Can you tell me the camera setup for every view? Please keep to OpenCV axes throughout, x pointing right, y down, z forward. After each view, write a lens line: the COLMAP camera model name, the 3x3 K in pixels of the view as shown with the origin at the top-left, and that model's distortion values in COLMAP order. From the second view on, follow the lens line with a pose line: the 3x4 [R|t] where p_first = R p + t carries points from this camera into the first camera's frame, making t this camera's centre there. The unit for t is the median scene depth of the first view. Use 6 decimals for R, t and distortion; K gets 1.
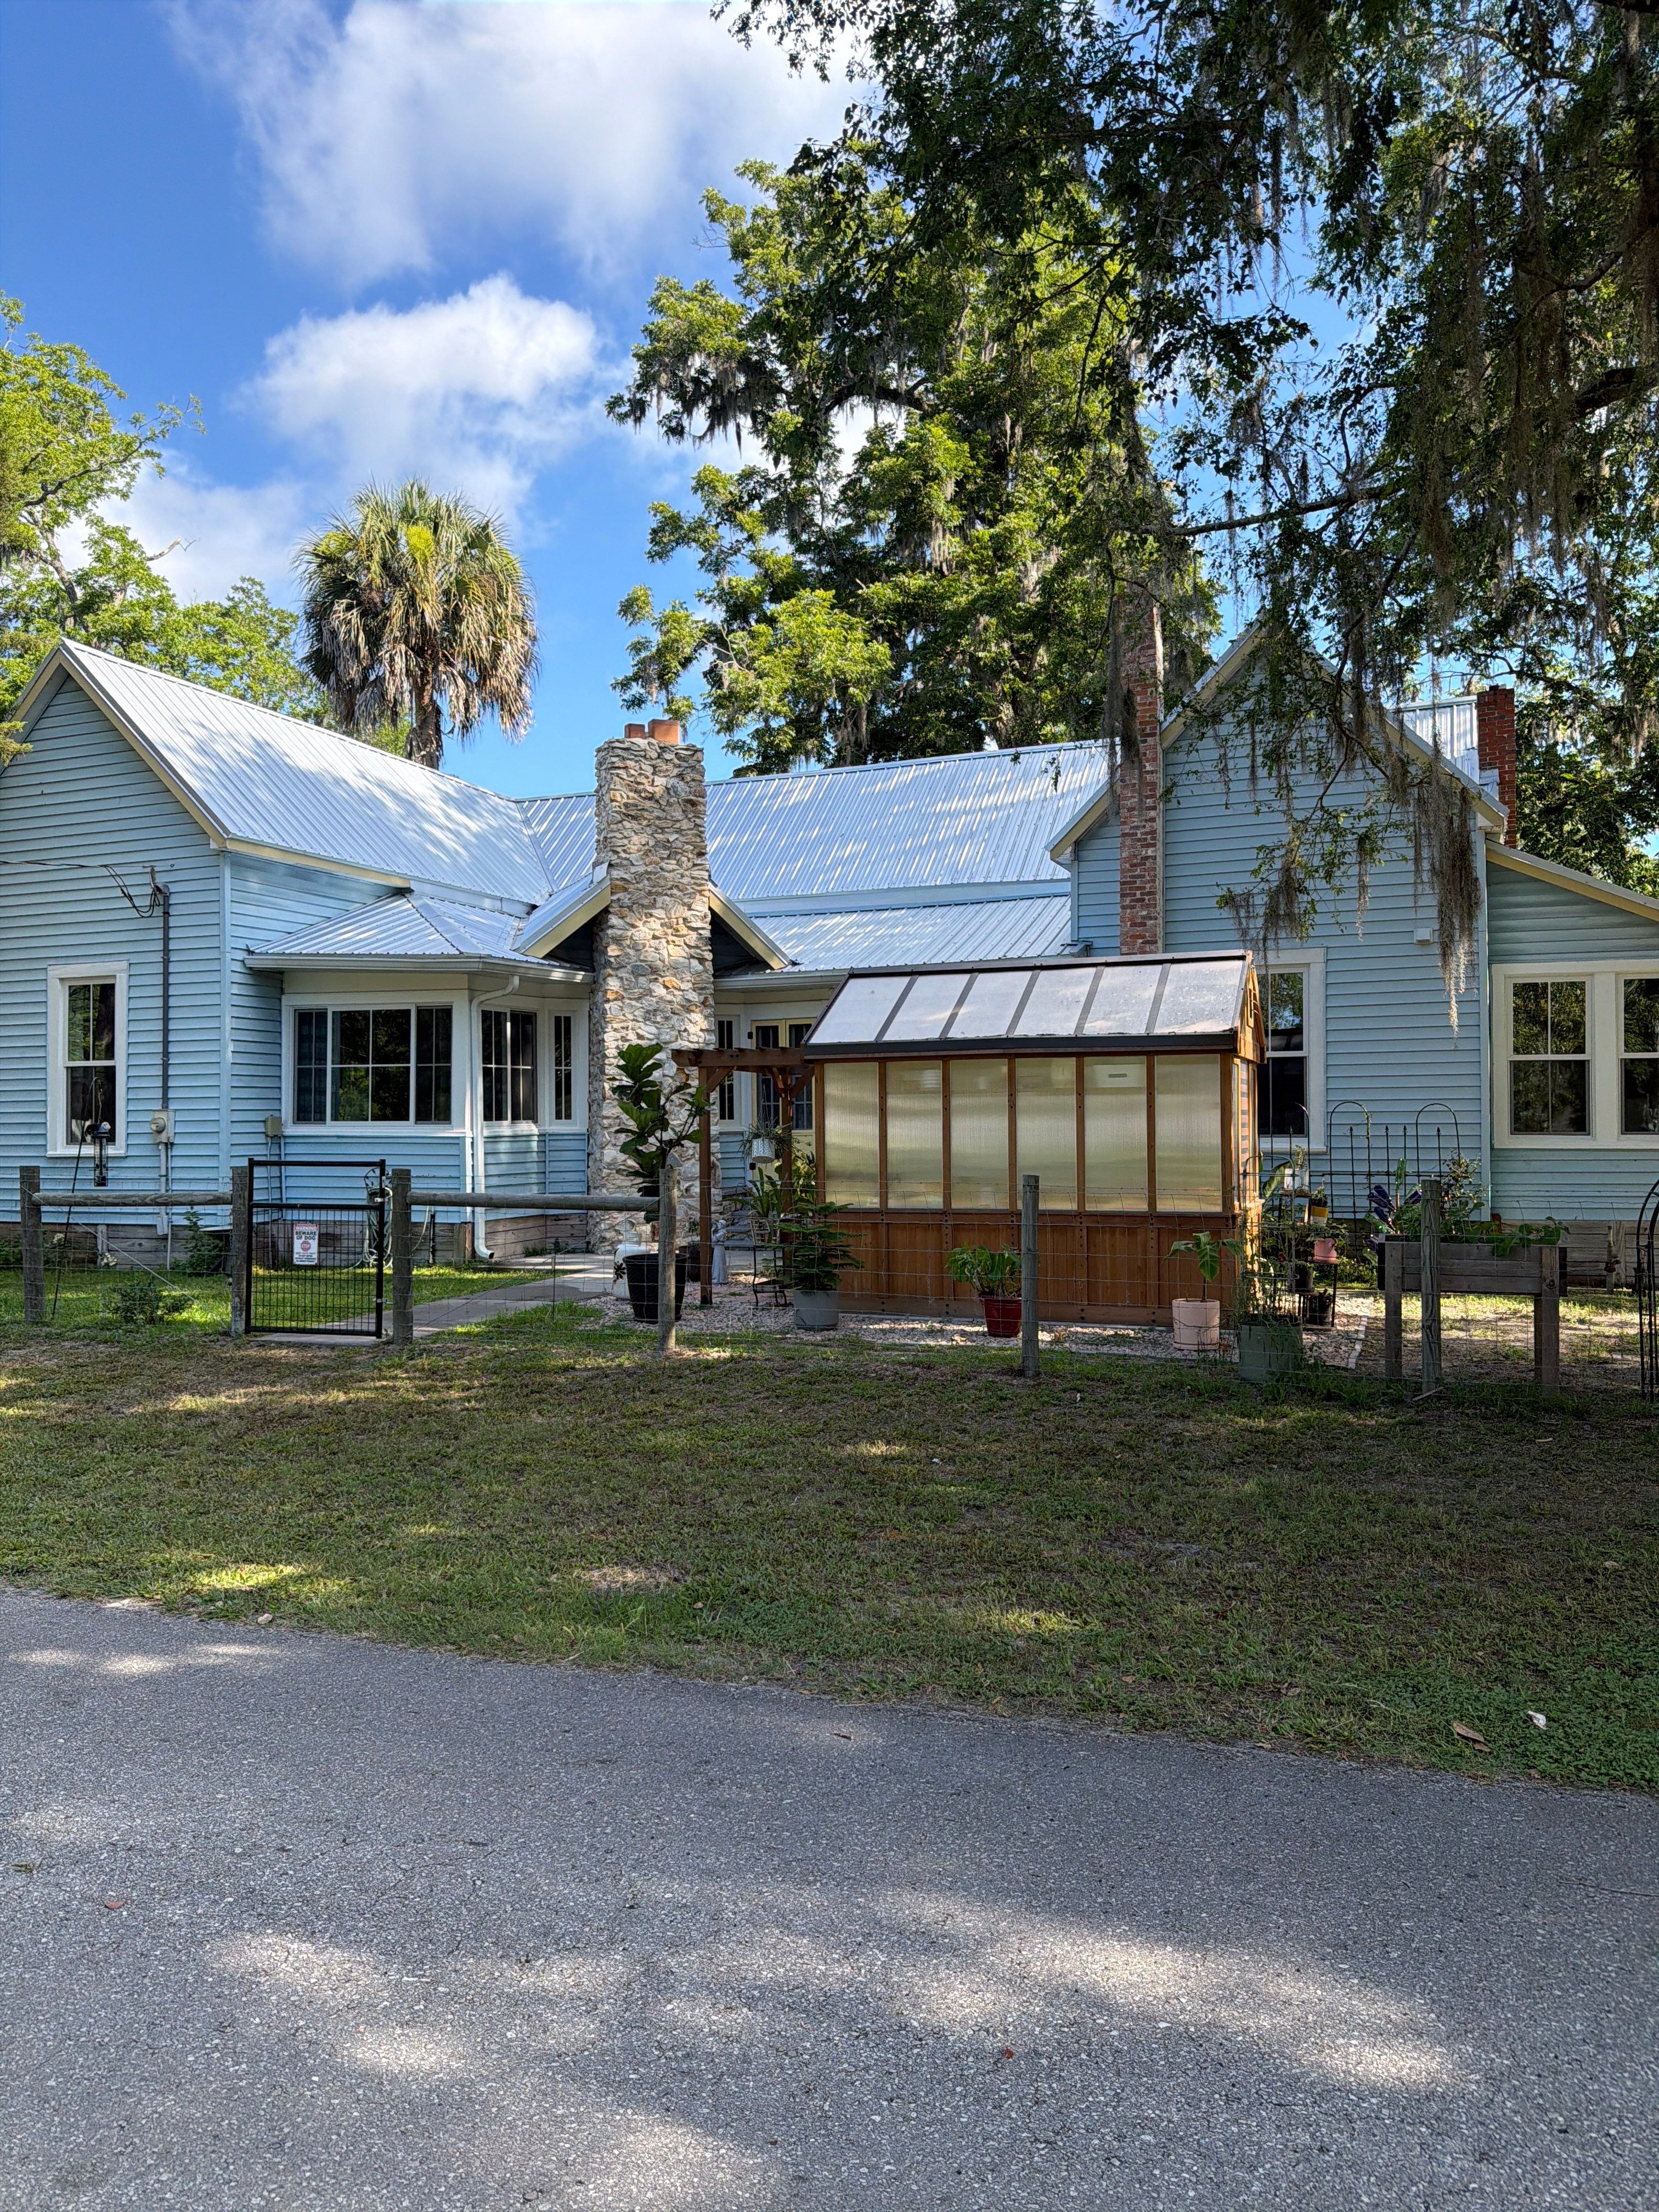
lens RADIAL K [[1601.0, 0, 853.5], [0, 1601.0, 1107.5], [0, 0, 1]] dist [0.174196, -0.373490]
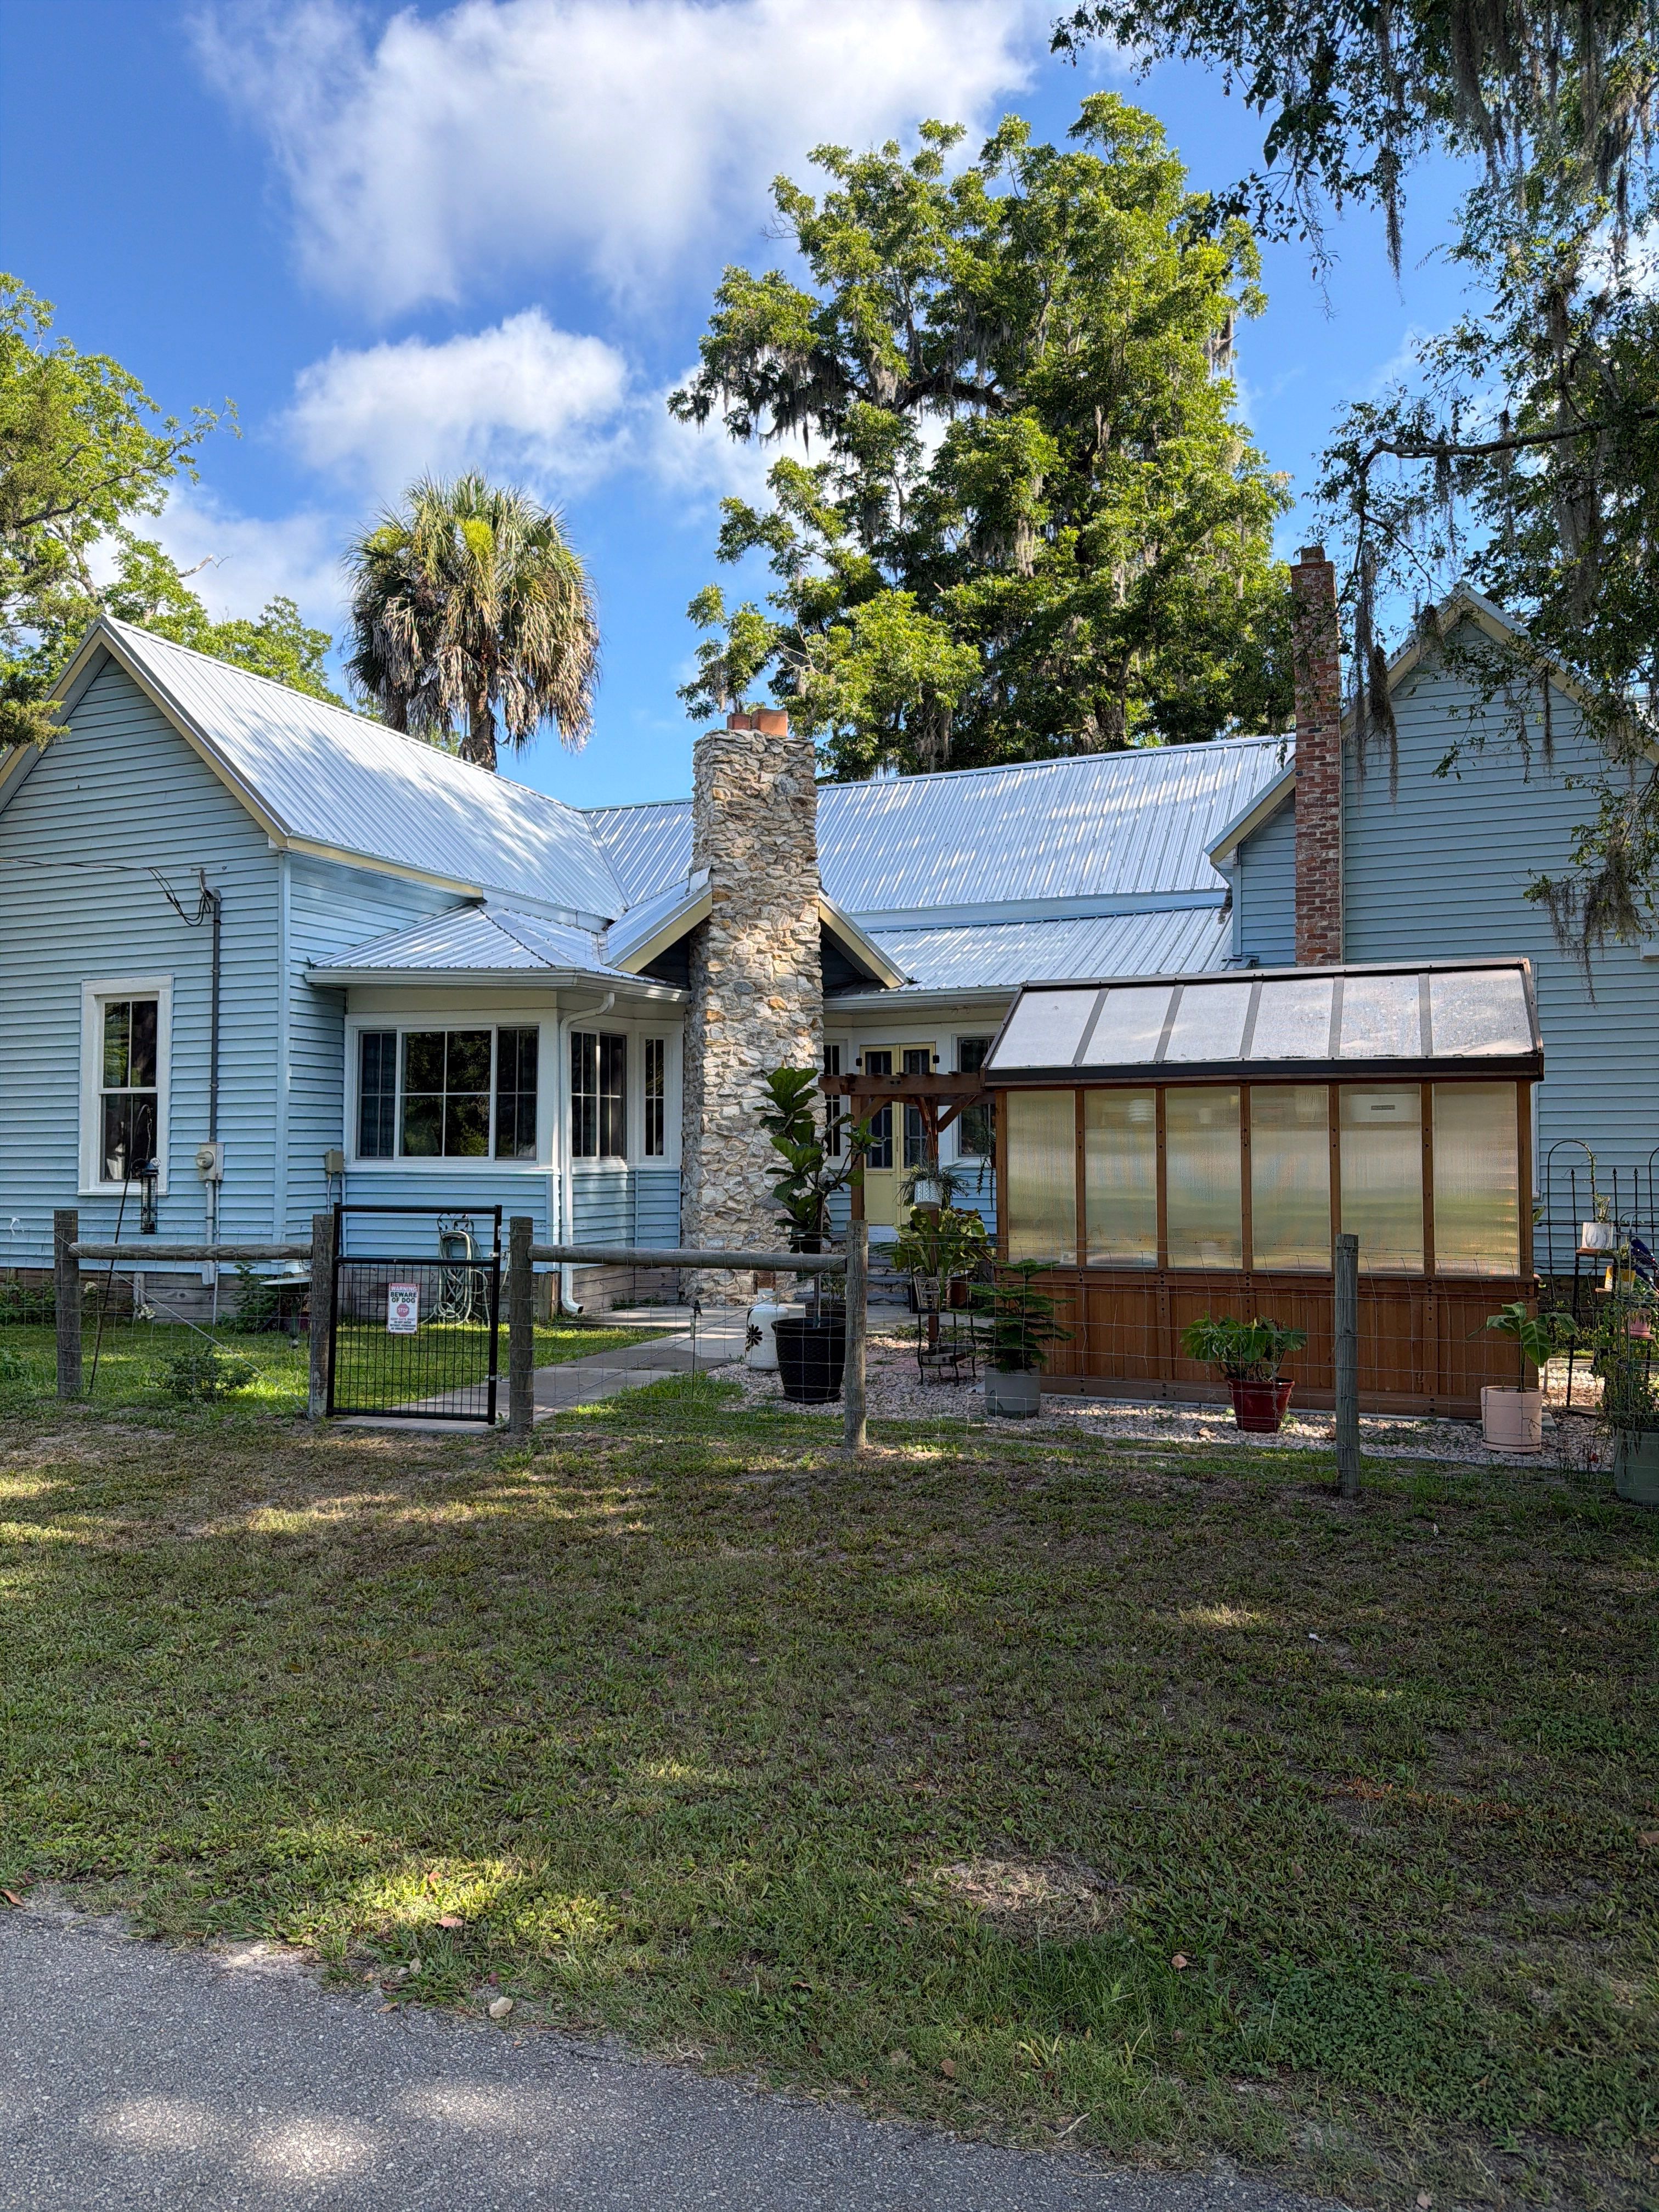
lens RADIAL K [[1601.0, 0, 853.5], [0, 1601.0, 1107.5], [0, 0, 1]] dist [0.174196, -0.373490]
pose [[0.999957, 0.004734, -0.007994, -0.064606], [-0.004902, 0.999763, -0.021200, -0.000683], [0.007892, 0.021238, 0.999743, 0.113121]]
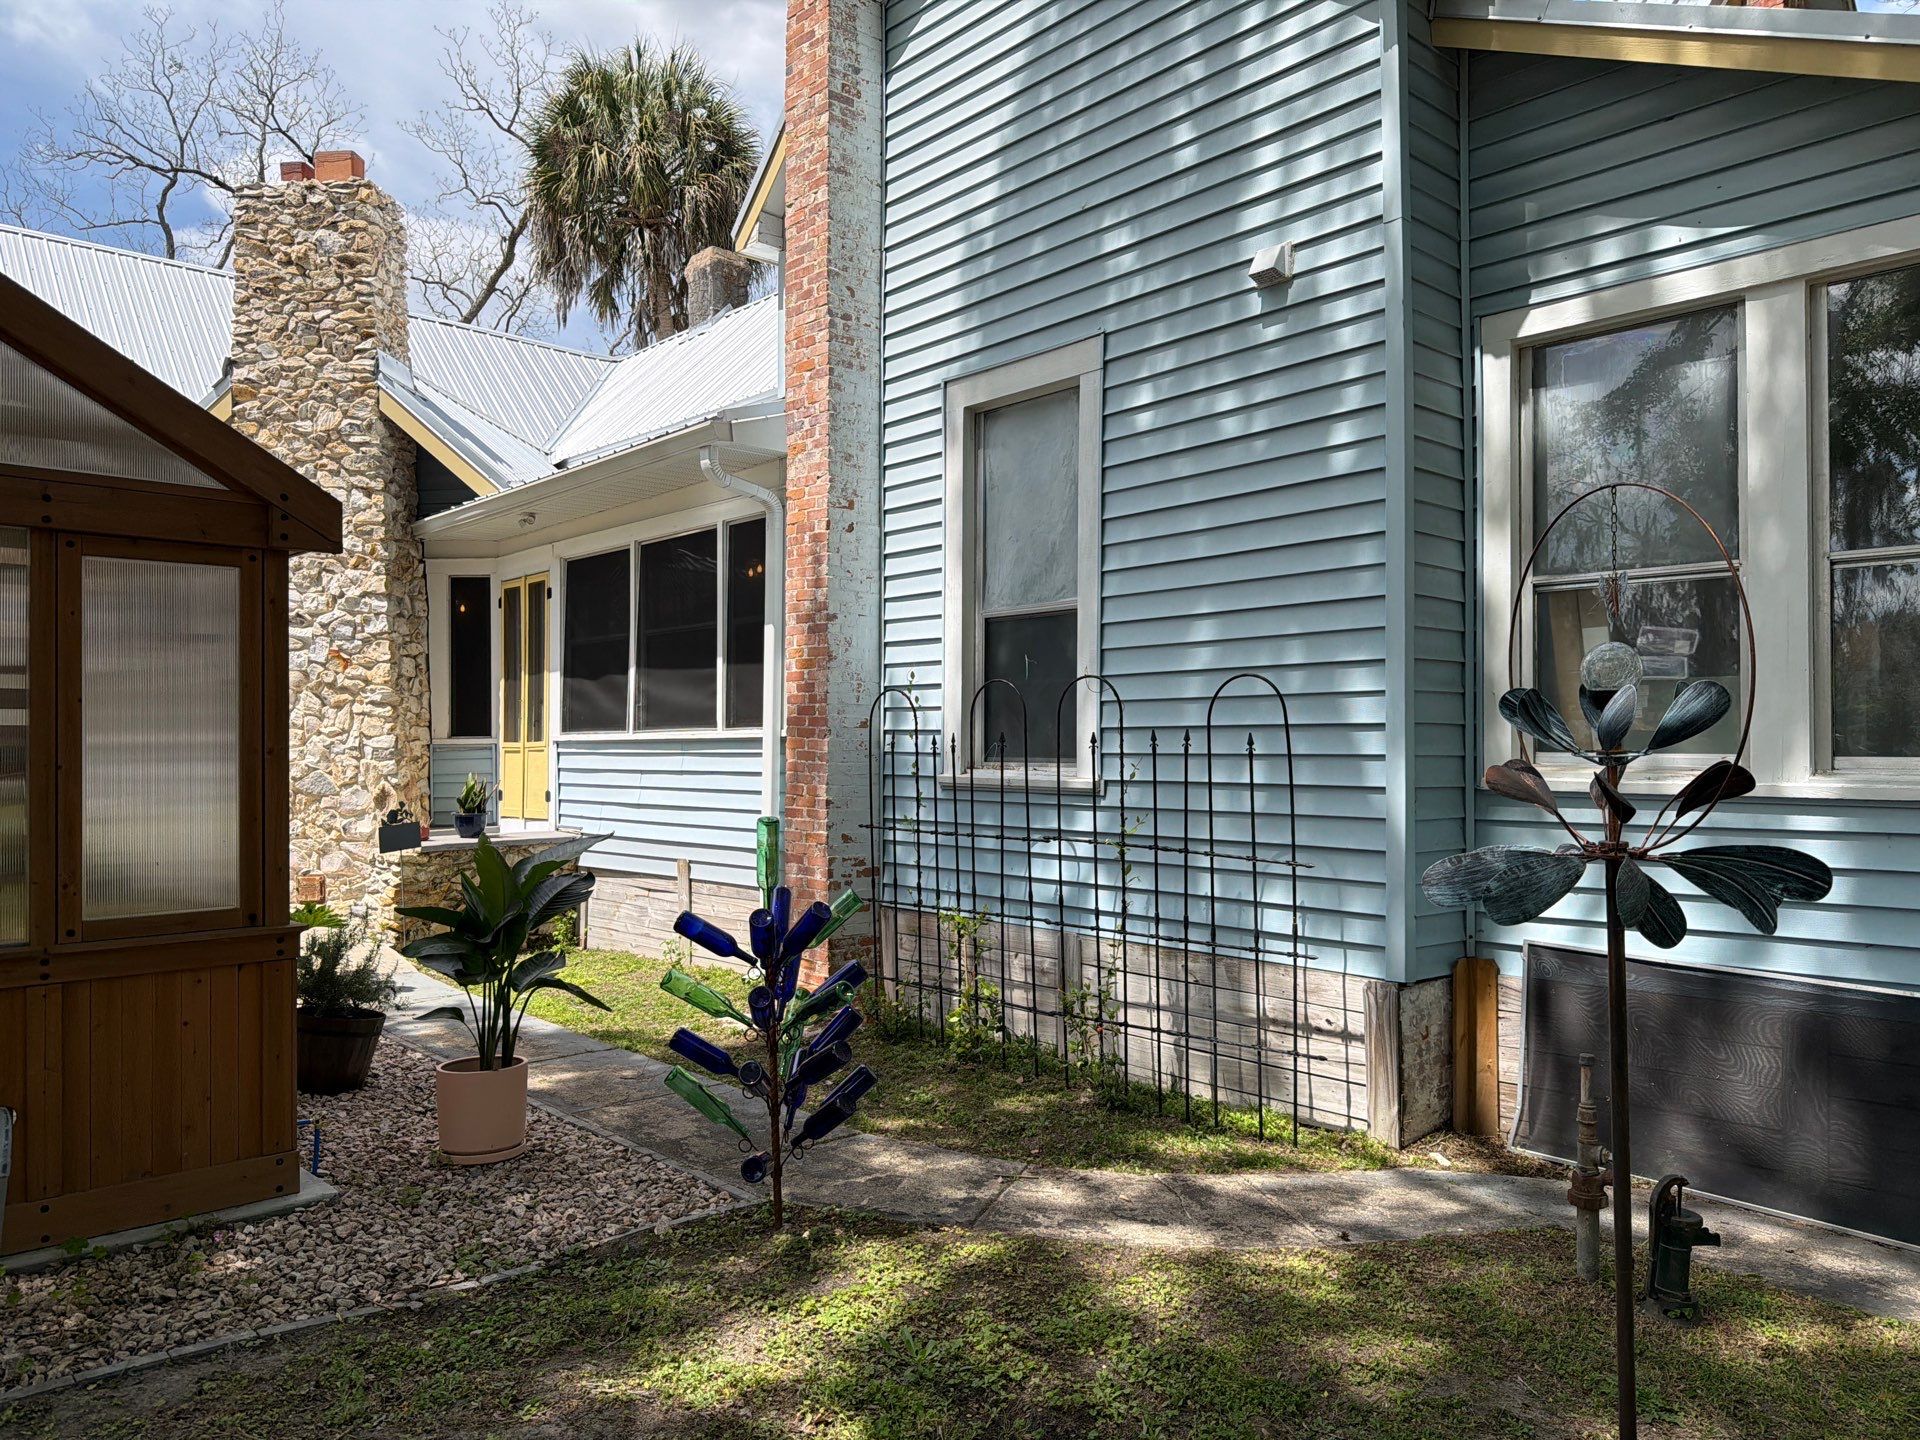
lens RADIAL K [[1391.2, 0, 960.0], [0, 1391.2, 720.0], [0, 0, 1]] dist [0.181608, -0.395675]
pose [[0.900988, -0.004815, -0.433818, 0.398882], [0.003279, 0.999985, -0.004288, 0.008544], [0.433833, 0.002441, 0.900990, 0.581982]]
